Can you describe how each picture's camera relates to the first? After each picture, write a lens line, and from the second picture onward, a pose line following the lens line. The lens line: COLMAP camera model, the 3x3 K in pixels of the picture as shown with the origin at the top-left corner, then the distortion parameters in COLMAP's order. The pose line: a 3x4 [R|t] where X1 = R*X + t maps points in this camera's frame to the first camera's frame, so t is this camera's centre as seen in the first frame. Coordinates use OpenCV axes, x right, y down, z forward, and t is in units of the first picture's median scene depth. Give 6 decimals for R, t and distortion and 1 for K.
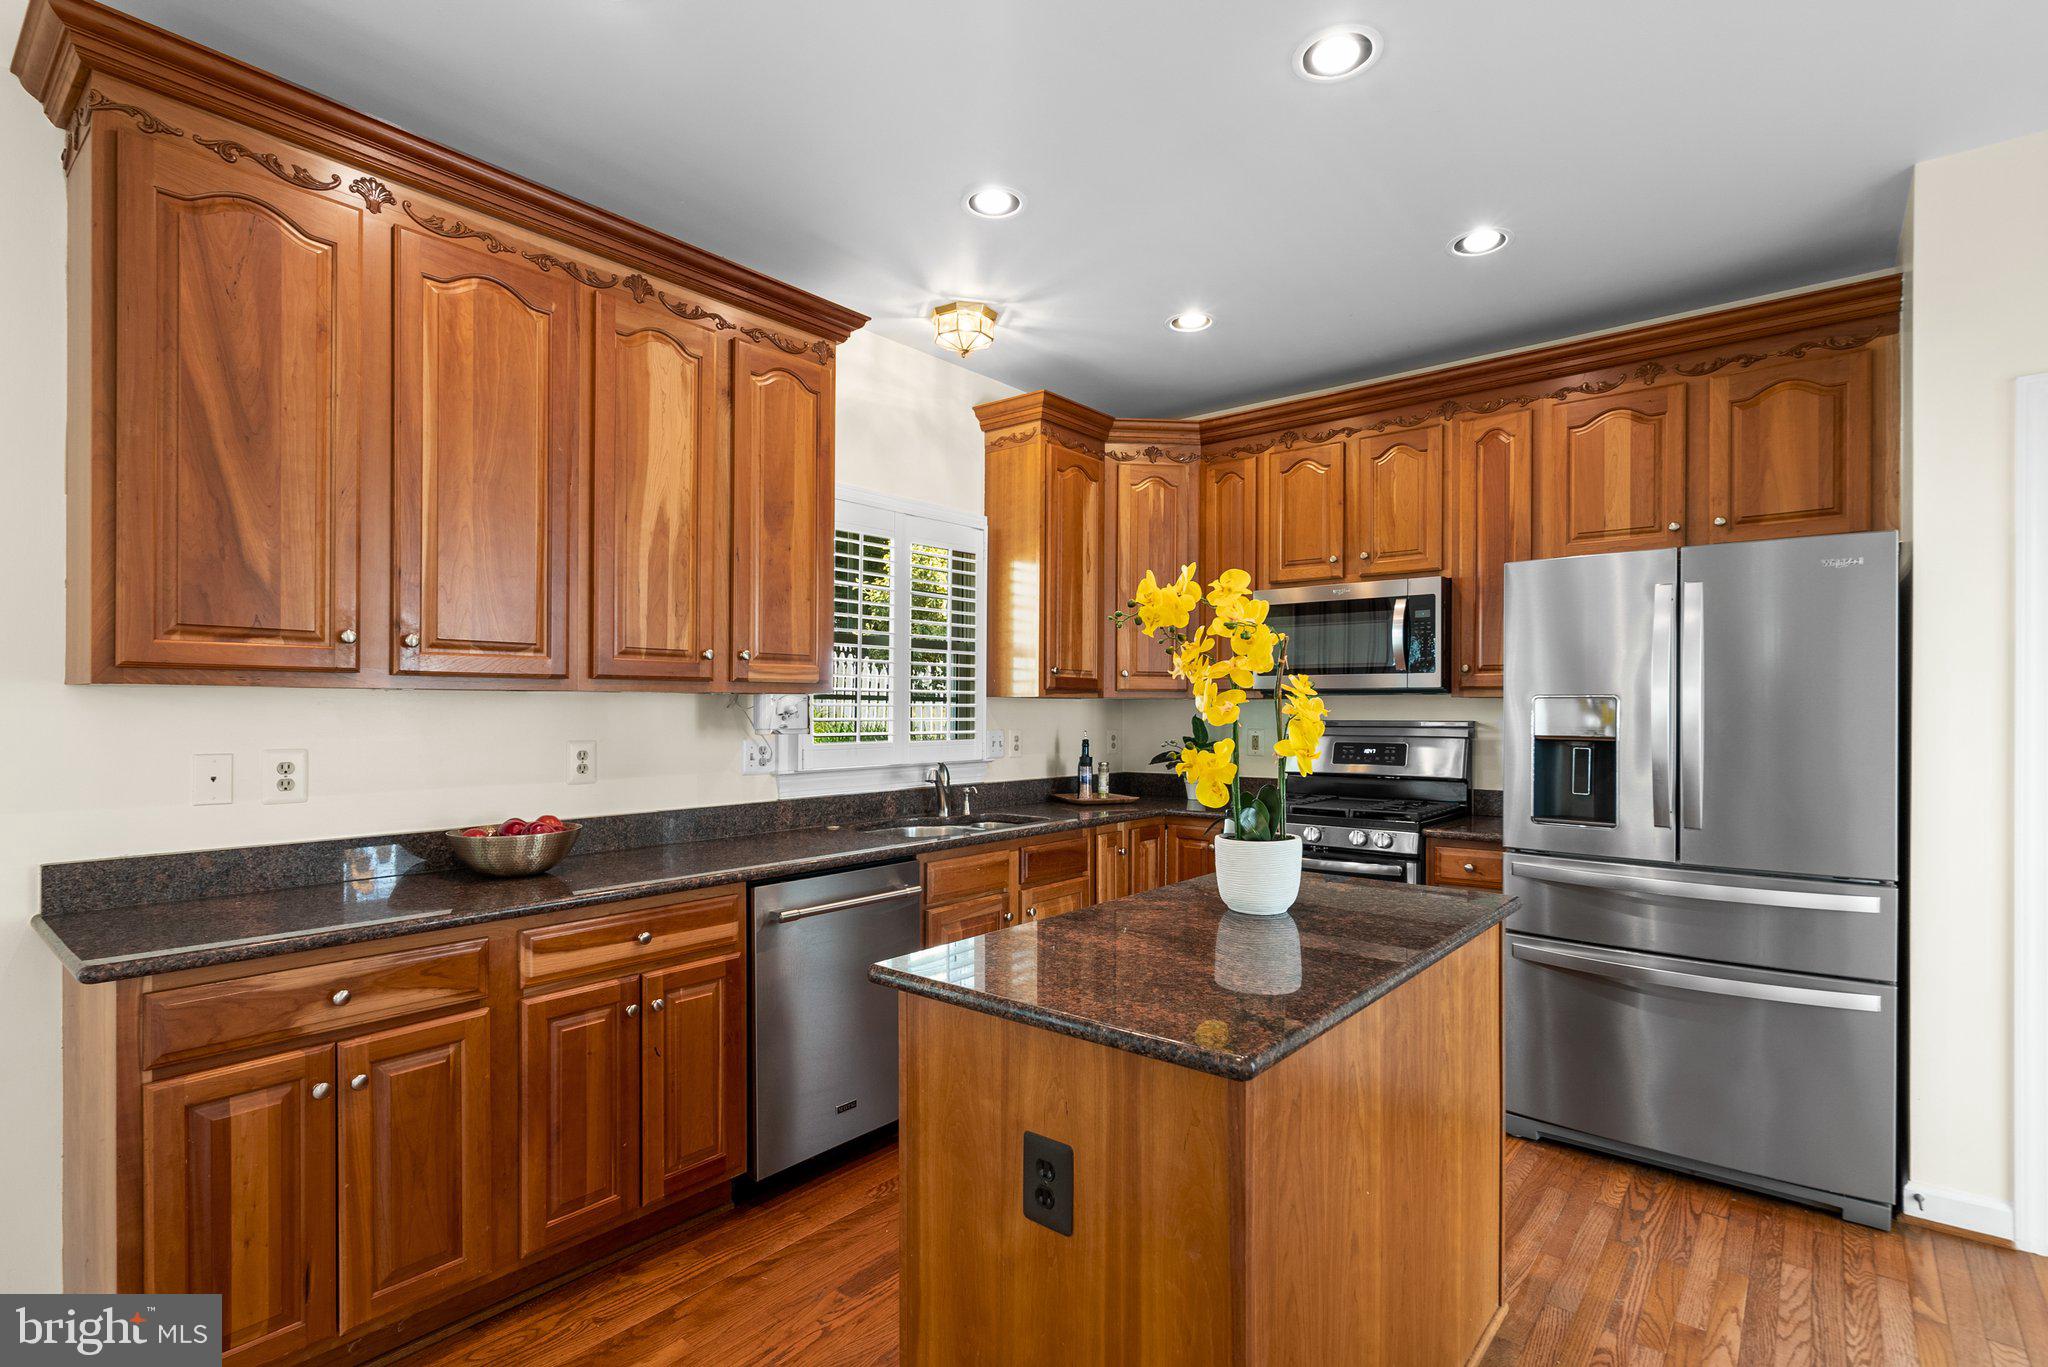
lens RADIAL K [[982.0, 0, 1021.2], [0, 982.0, 705.3], [0, 0, 1]] dist [0.002508, 0.001394]
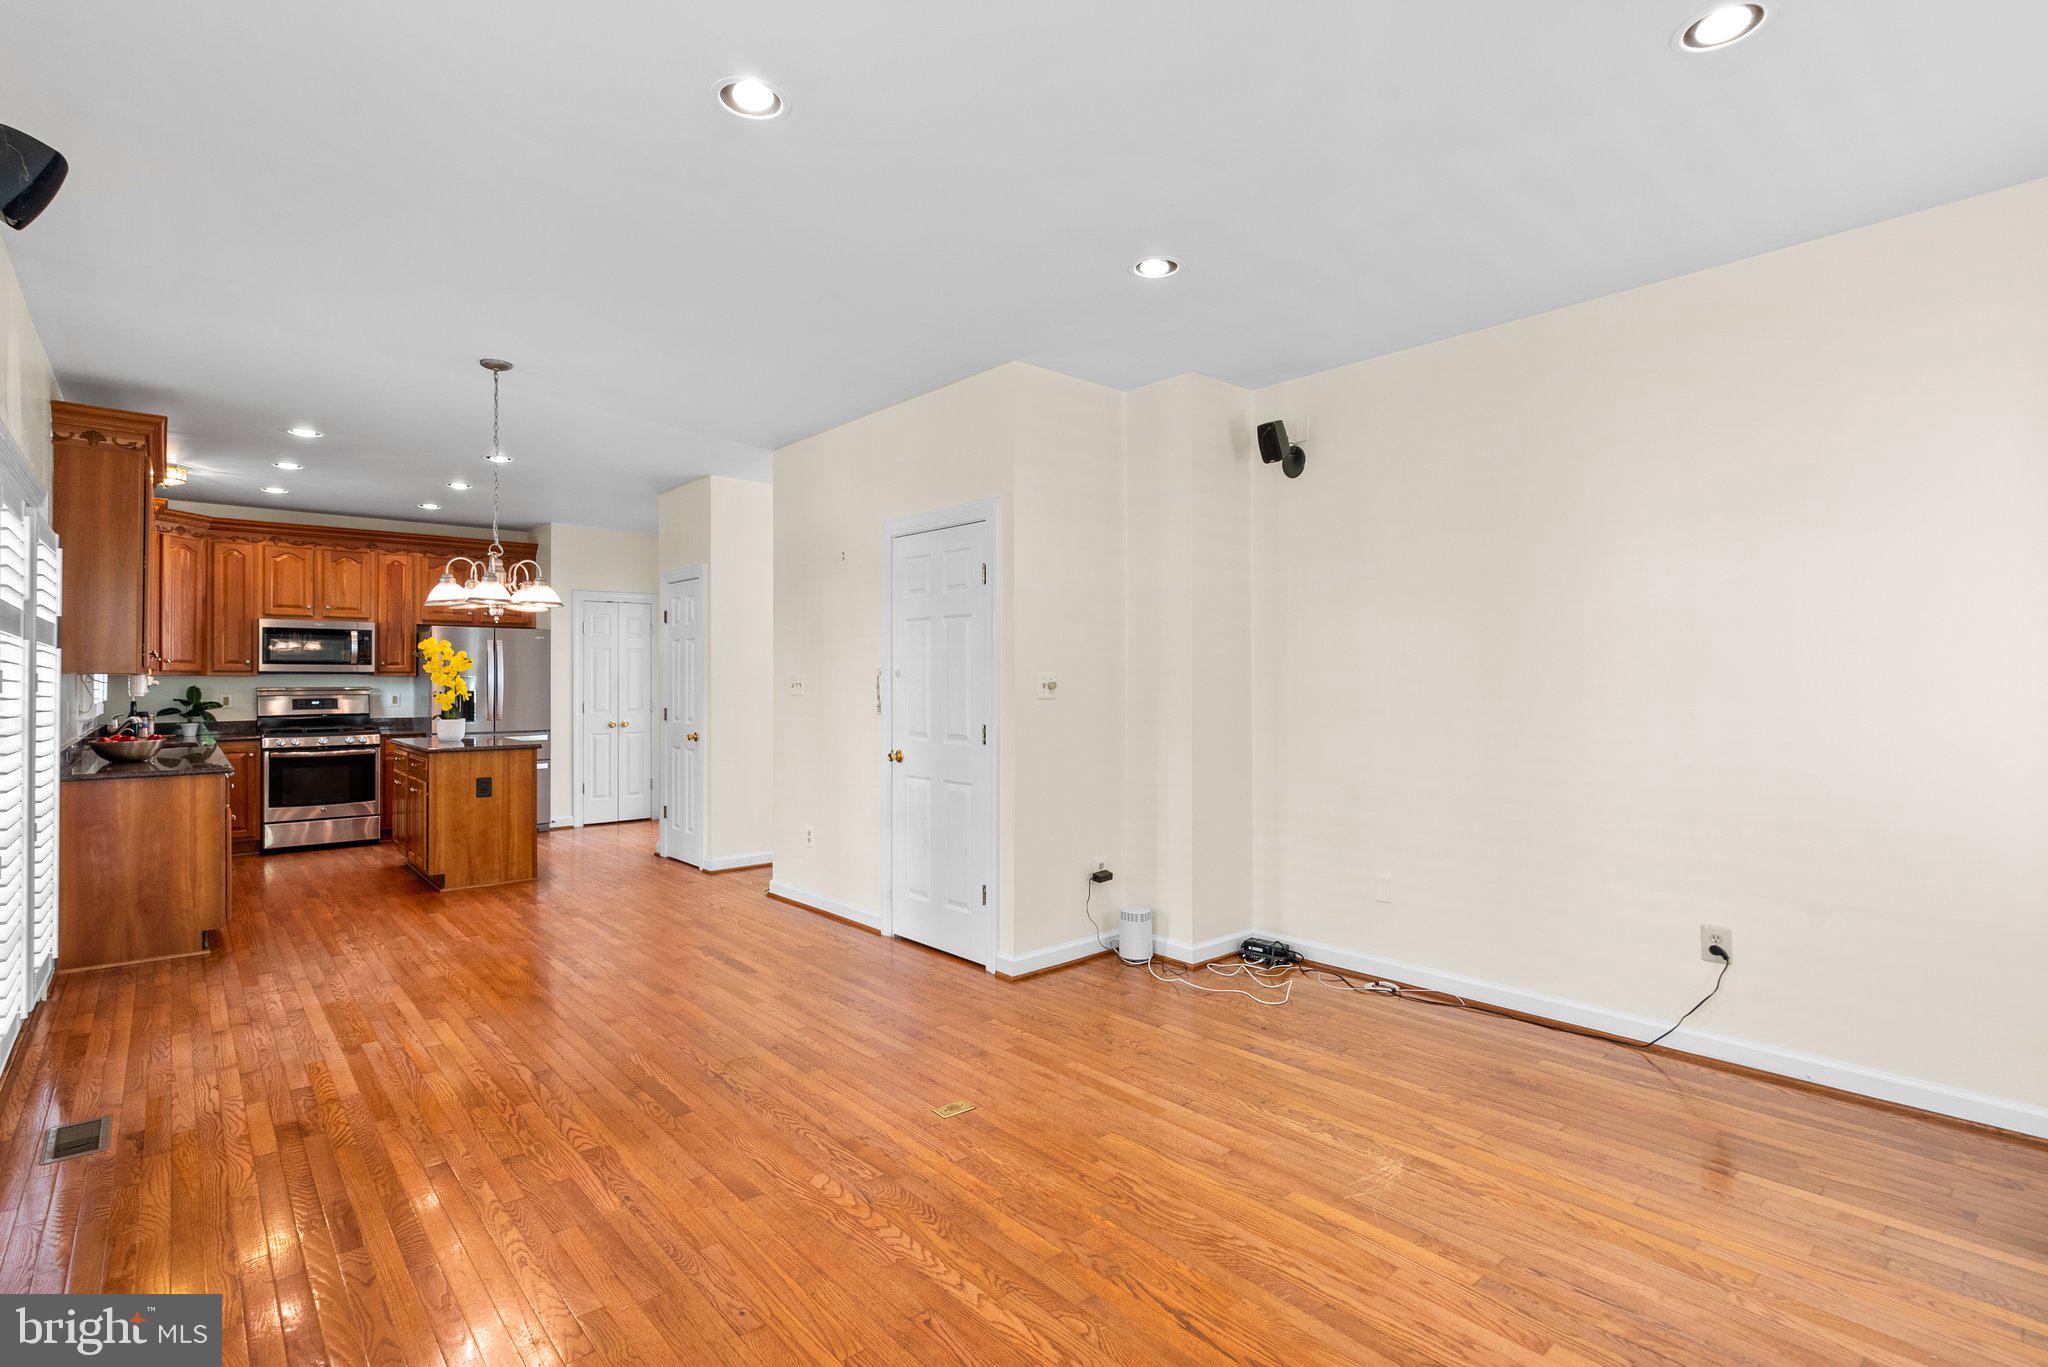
lens RADIAL K [[961.0, 0, 1024.0], [0, 961.0, 683.5], [0, 0, 1]] dist [-0.000003, 0.000097]
pose [[0.164233, -0.007450, 0.986393, -1.503101], [-0.001600, 0.999968, 0.007819, -0.011004], [-0.986420, -0.002862, 0.164216, -0.831527]]
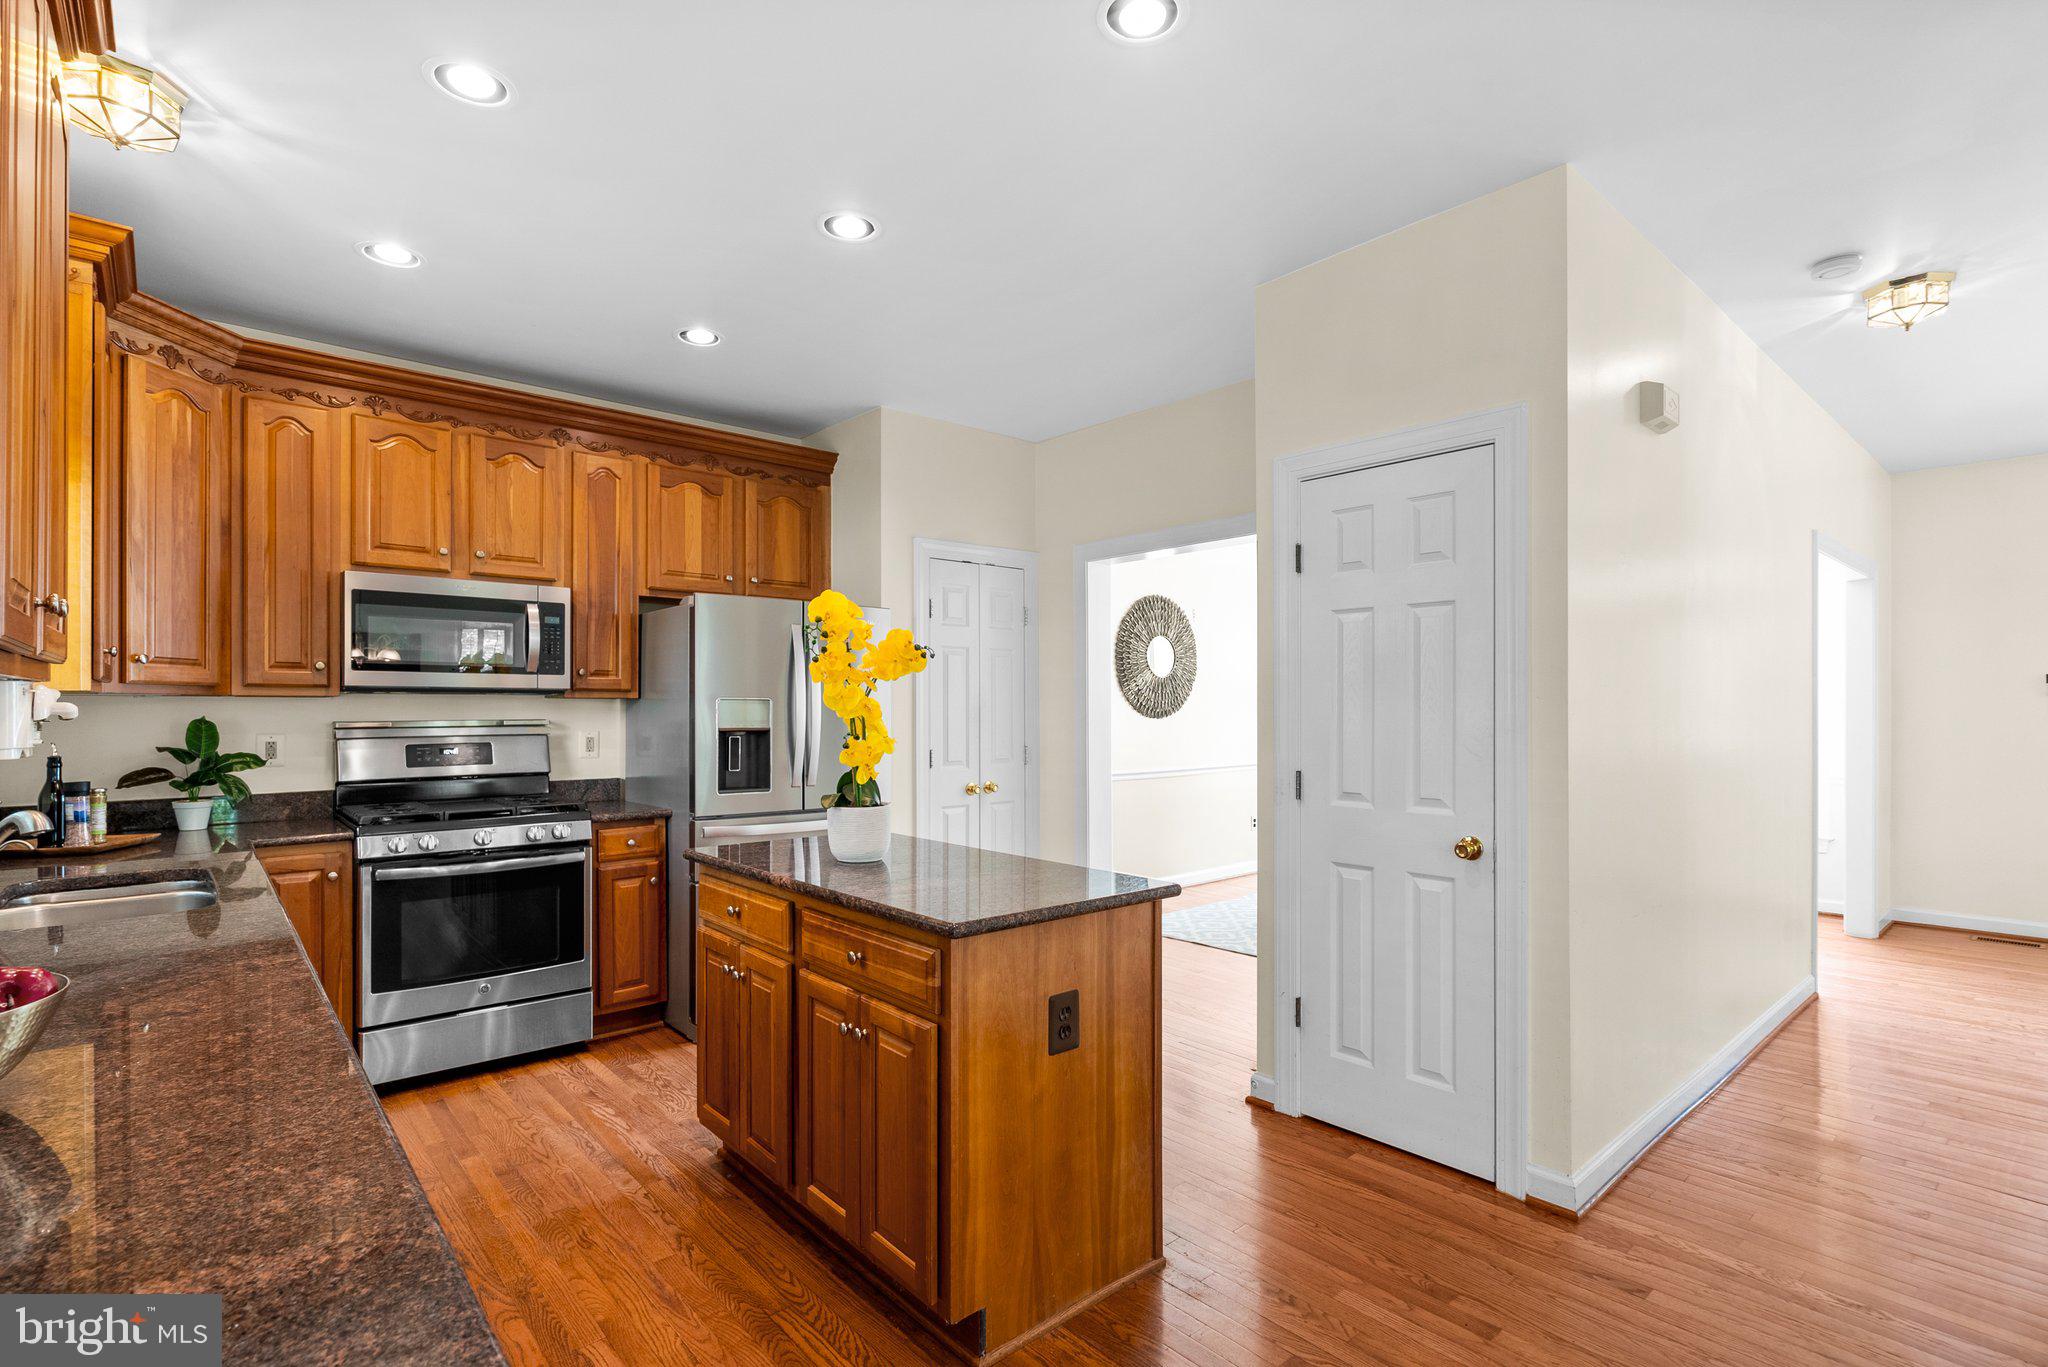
lens RADIAL K [[958.7, 0, 1022.6], [0, 958.7, 718.1], [0, 0, 1]] dist [-0.001764, 0.000335]
pose [[0.171515, -0.011165, 0.985118, -0.547395], [-0.001715, 0.999931, 0.011631, 0.001113], [-0.985180, -0.003684, 0.171484, 0.312556]]
